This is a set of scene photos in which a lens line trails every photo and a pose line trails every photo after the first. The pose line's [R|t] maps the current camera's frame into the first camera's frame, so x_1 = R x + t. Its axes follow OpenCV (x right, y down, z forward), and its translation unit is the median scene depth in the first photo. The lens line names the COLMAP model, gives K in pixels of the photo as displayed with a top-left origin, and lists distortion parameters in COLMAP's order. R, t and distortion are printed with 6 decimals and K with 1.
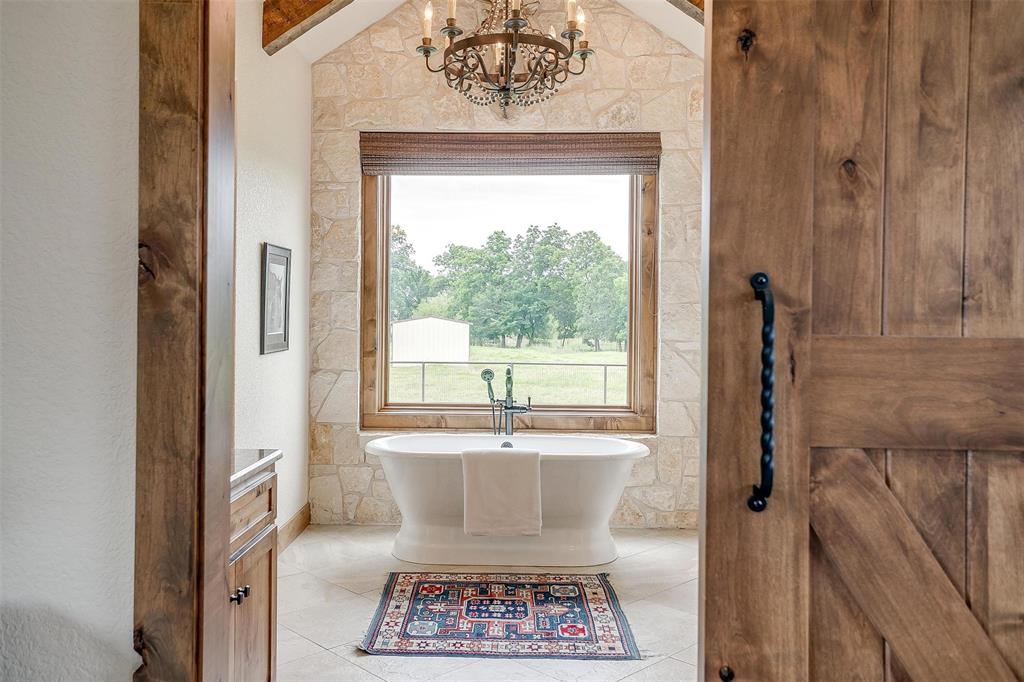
lens RADIAL K [[838.5, 0, 524.0], [0, 838.5, 310.6], [0, 0, 1]] dist [0.052224, -0.011486]
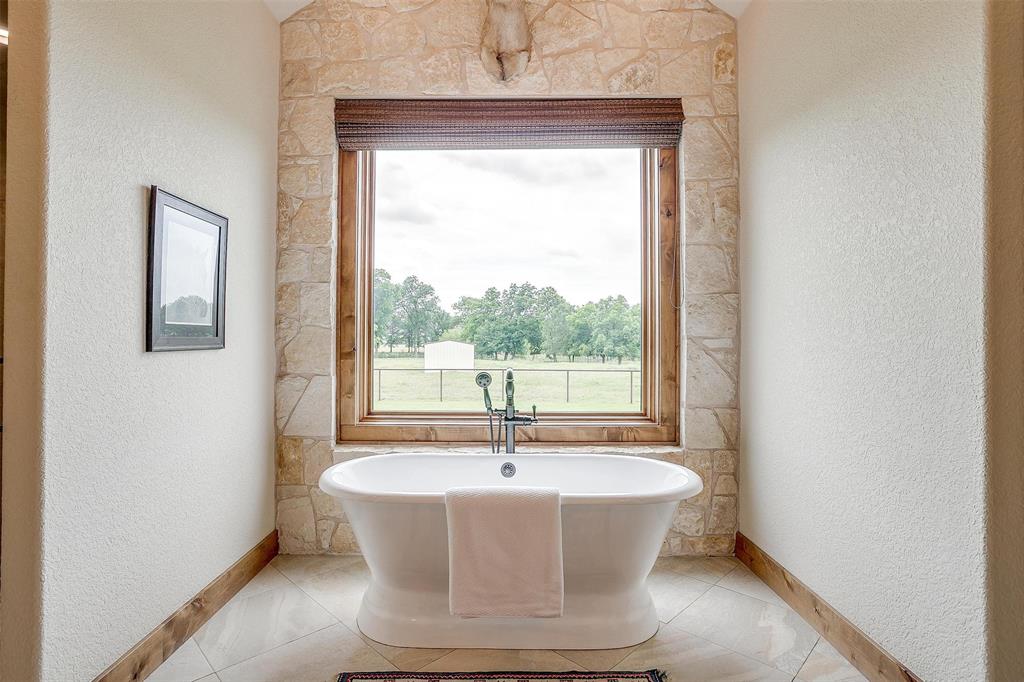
lens RADIAL K [[525.4, 0, 513.3], [0, 525.4, 338.2], [0, 0, 1]] dist [-0.035653, 0.016734]
pose [[0.999943, -0.006031, 0.008761, -0.018285], [0.006013, 0.999980, 0.002149, 0.034927], [-0.008774, -0.002097, 0.999959, 0.478689]]
